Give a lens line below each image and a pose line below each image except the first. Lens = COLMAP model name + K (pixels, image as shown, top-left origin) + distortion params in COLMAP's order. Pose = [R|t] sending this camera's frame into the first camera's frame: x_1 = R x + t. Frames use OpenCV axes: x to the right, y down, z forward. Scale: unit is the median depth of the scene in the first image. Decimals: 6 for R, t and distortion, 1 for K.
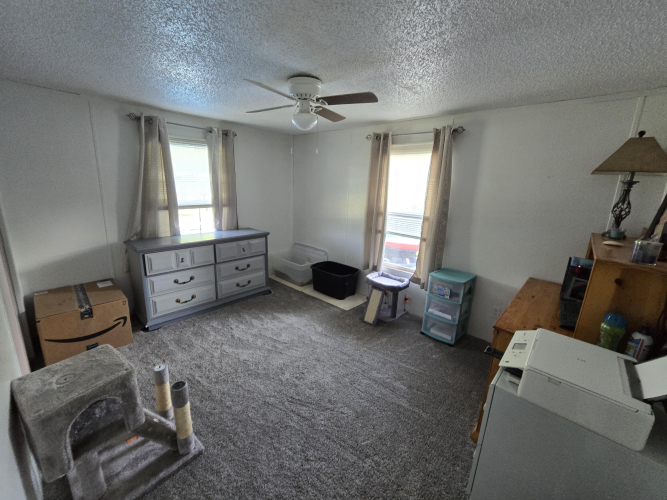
lens RADIAL K [[275.5, 0, 329.5], [0, 275.5, 246.5], [0, 0, 1]] dist [-0.001242, 0.000198]
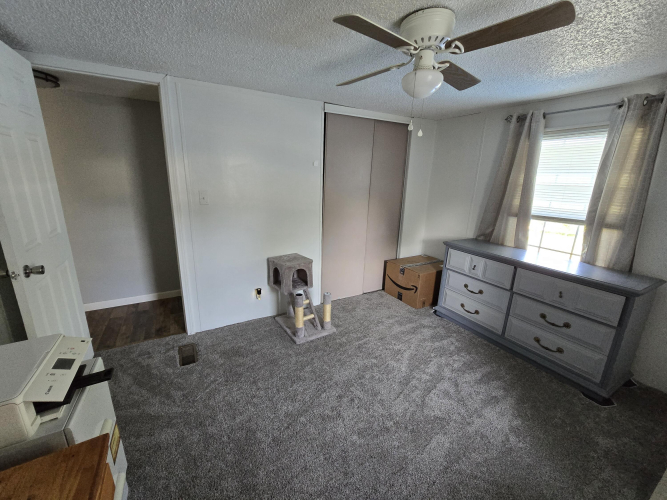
lens RADIAL K [[275.5, 0, 329.5], [0, 275.5, 246.5], [0, 0, 1]] dist [-0.001242, 0.000198]
pose [[-0.311391, 0.193946, -0.930280, 0.434191], [-0.253070, 0.926674, 0.277904, -0.138894], [0.915965, 0.321963, -0.239476, 0.689920]]
